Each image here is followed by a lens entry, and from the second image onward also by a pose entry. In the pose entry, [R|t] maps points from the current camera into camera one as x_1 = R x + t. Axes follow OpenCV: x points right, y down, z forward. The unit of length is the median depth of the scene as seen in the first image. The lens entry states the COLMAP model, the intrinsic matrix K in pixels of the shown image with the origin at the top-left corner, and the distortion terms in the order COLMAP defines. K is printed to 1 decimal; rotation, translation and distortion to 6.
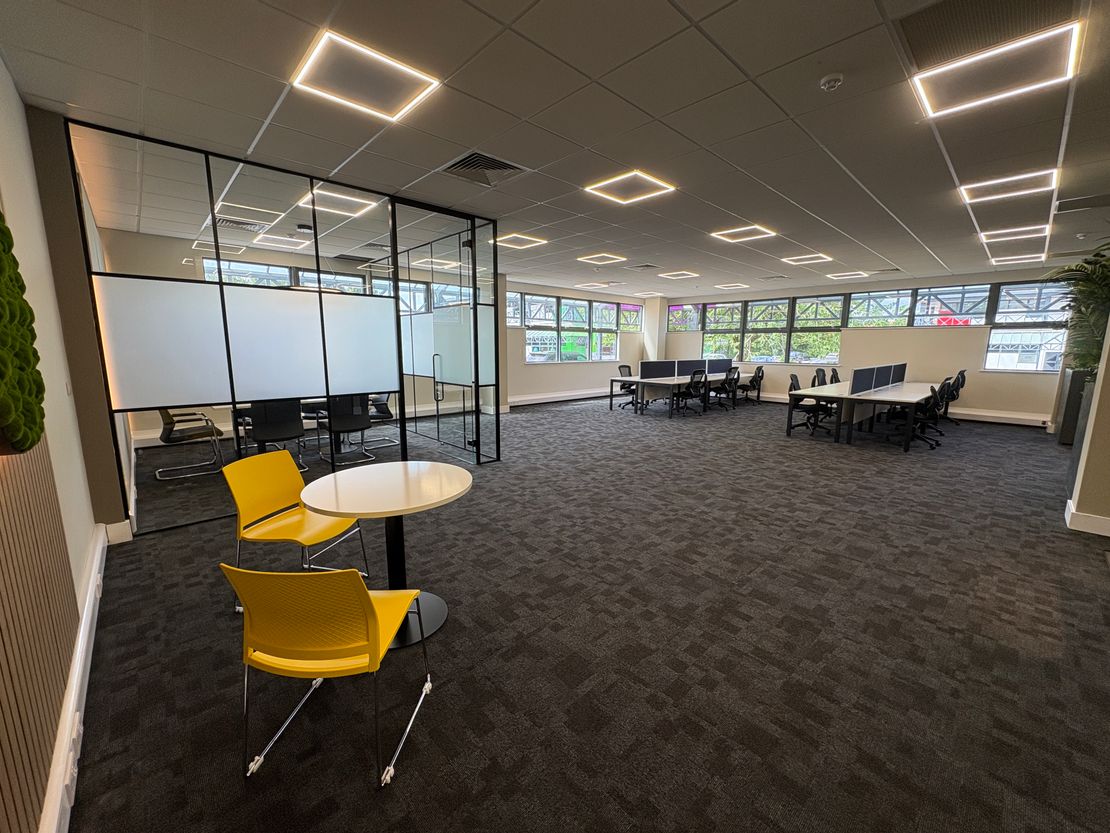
lens RADIAL K [[443.9, 0, 556.9], [0, 443.9, 419.6], [0, 0, 1]] dist [0.002491, 0.000516]
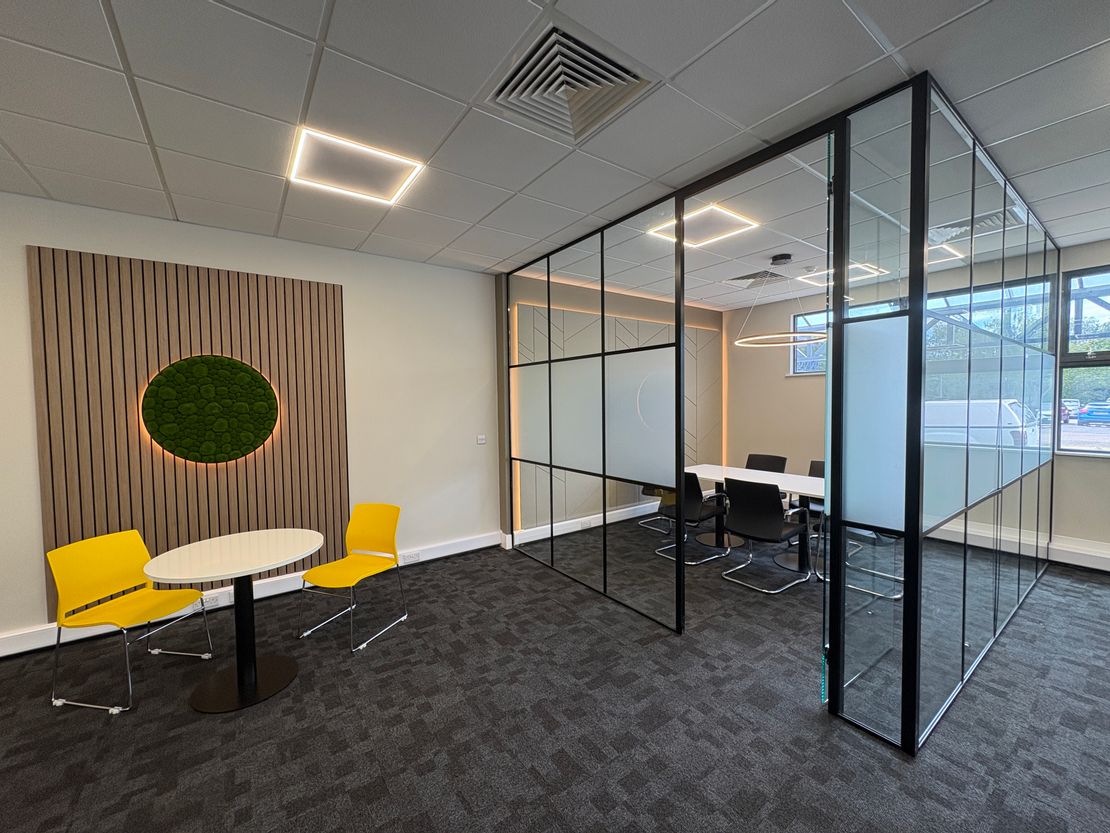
lens RADIAL K [[443.9, 0, 550.0], [0, 443.9, 415.9], [0, 0, 1]] dist [0.002491, 0.000516]
pose [[-0.141288, 0.033884, -0.989388, 0.298838], [-0.149990, 0.987144, 0.055226, -0.179882], [0.978540, 0.156201, -0.134390, 0.918065]]
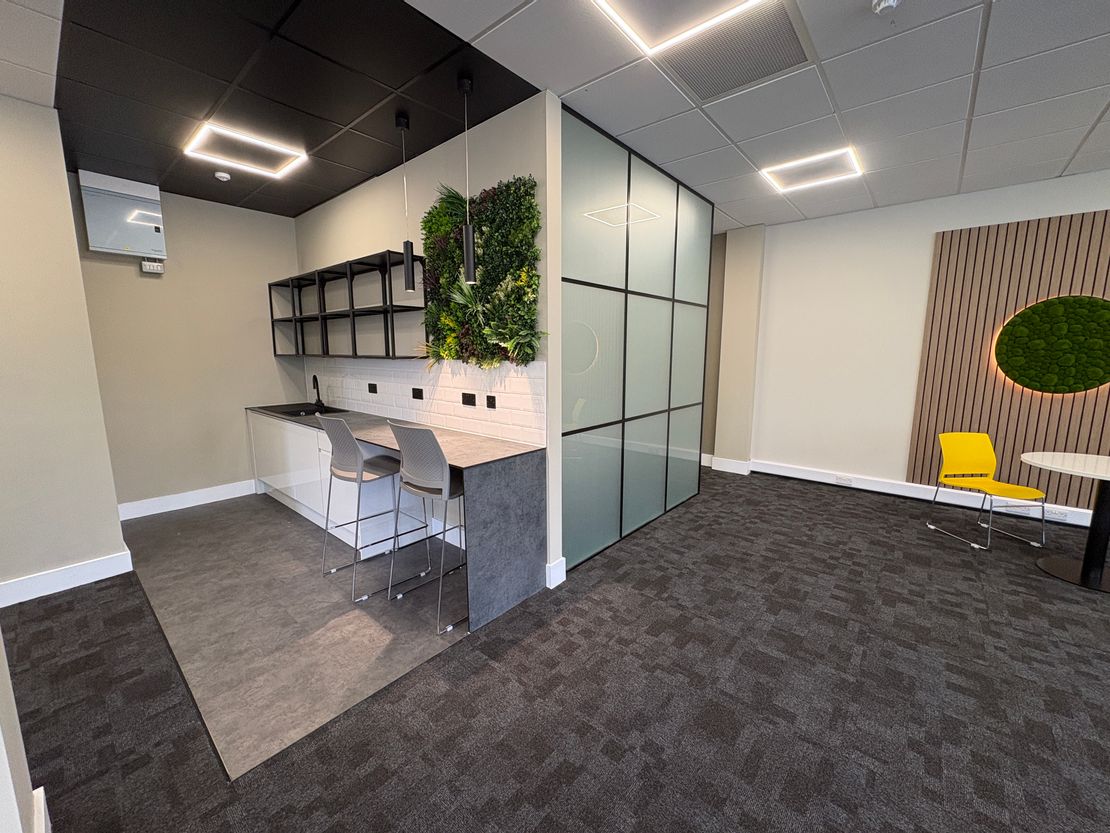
lens RADIAL K [[443.9, 0, 557.3], [0, 443.9, 415.8], [0, 0, 1]] dist [0.002491, 0.000516]
pose [[-0.993585, 0.010312, -0.112614, 0.669079], [-0.024781, 0.951776, 0.305792, -0.171798], [0.110337, 0.306621, -0.945415, 0.988447]]
